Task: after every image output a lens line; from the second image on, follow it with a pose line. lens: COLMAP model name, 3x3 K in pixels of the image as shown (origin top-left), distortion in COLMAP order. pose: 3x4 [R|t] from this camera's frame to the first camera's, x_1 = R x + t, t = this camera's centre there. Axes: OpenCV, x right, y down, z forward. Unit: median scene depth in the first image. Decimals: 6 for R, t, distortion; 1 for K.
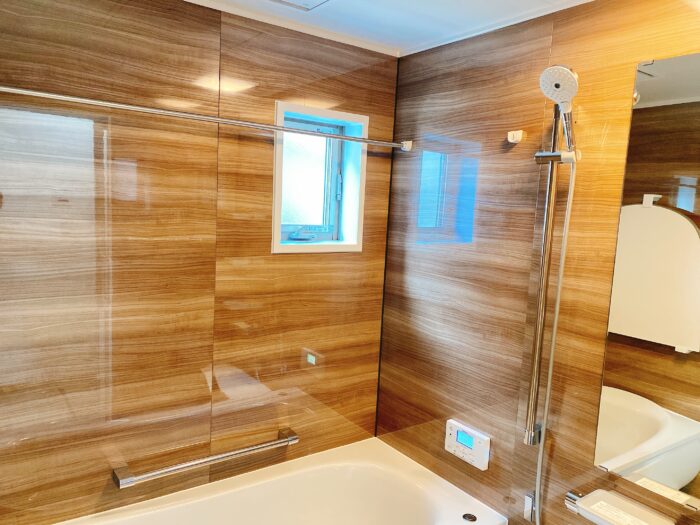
lens RADIAL K [[529.5, 0, 350.0], [0, 529.5, 262.5], [0, 0, 1]] dist [0.055014, -0.077957]
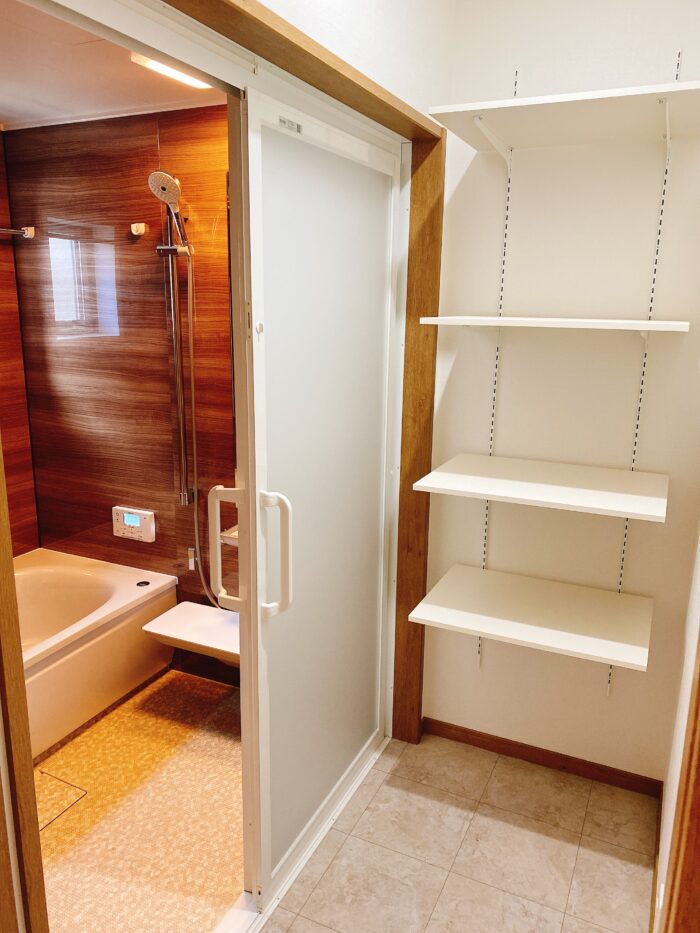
lens RADIAL K [[705.7, 0, 350.0], [0, 705.7, 466.5], [0, 0, 1]] dist [0.055014, -0.077957]
pose [[0.872598, -0.149489, 0.465000, -0.049706], [0.084769, 0.983916, 0.157236, 0.040120], [-0.481026, -0.097786, 0.871236, -0.455498]]
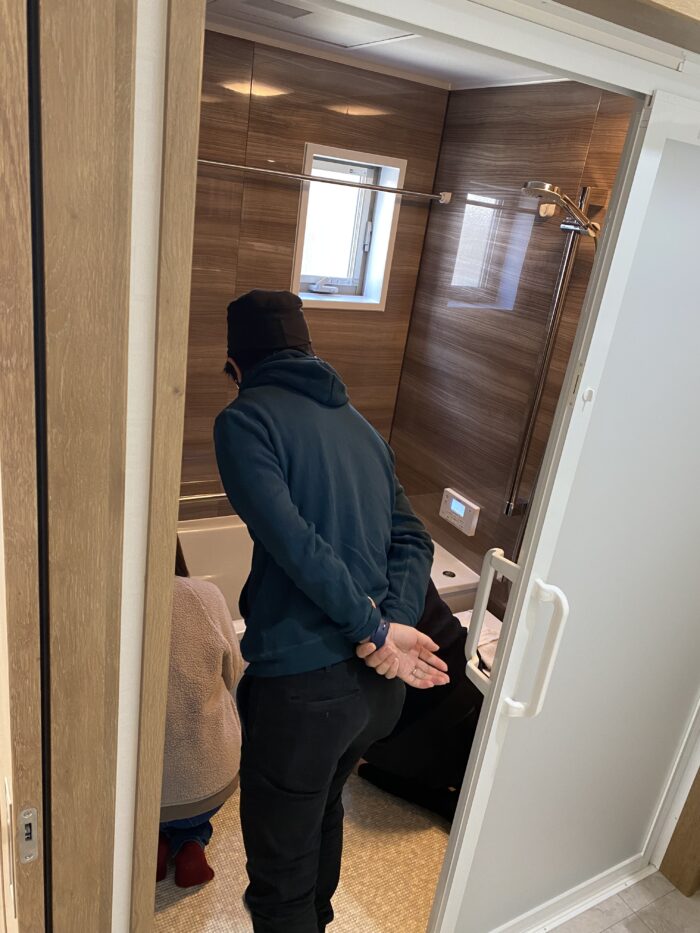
lens RADIAL K [[708.2, 0, 339.5], [0, 708.2, 467.7], [0, 0, 1]] dist [0.047956, -0.044821]
pose [[0.991026, 0.114113, -0.069609, 0.075511], [-0.094291, 0.965920, 0.241057, -0.058783], [0.094744, -0.232330, 0.968011, -0.359931]]
